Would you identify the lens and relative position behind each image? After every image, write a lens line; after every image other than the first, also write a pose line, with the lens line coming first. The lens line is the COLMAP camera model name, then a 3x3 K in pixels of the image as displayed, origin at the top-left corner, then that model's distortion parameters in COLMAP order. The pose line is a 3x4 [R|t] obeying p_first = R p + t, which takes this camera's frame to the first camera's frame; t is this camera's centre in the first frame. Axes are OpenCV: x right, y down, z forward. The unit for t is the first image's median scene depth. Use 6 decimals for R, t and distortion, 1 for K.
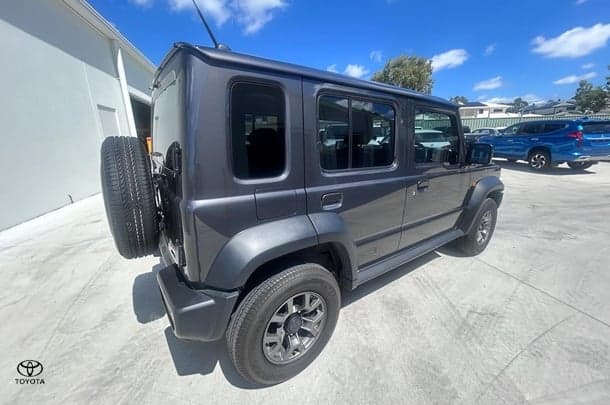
lens RADIAL K [[237.6, 0, 305.0], [0, 237.6, 202.5], [0, 0, 1]] dist [0.001861, 0.000030]
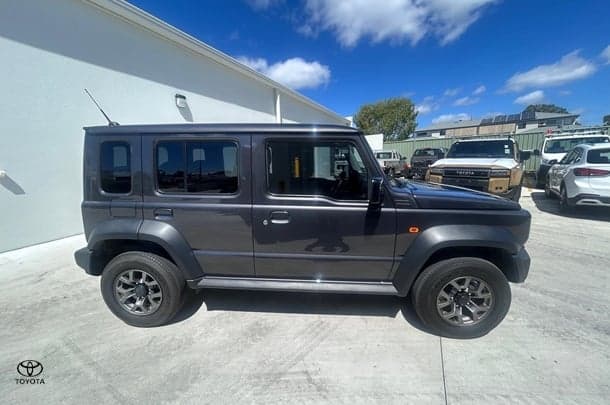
lens RADIAL K [[237.6, 0, 305.0], [0, 237.6, 202.5], [0, 0, 1]] dist [0.001861, 0.000030]
pose [[0.780786, 0.116502, -0.613840, 1.173181], [-0.154825, 0.987897, -0.009437, -0.133869], [0.605312, 0.102406, 0.789374, 0.275641]]
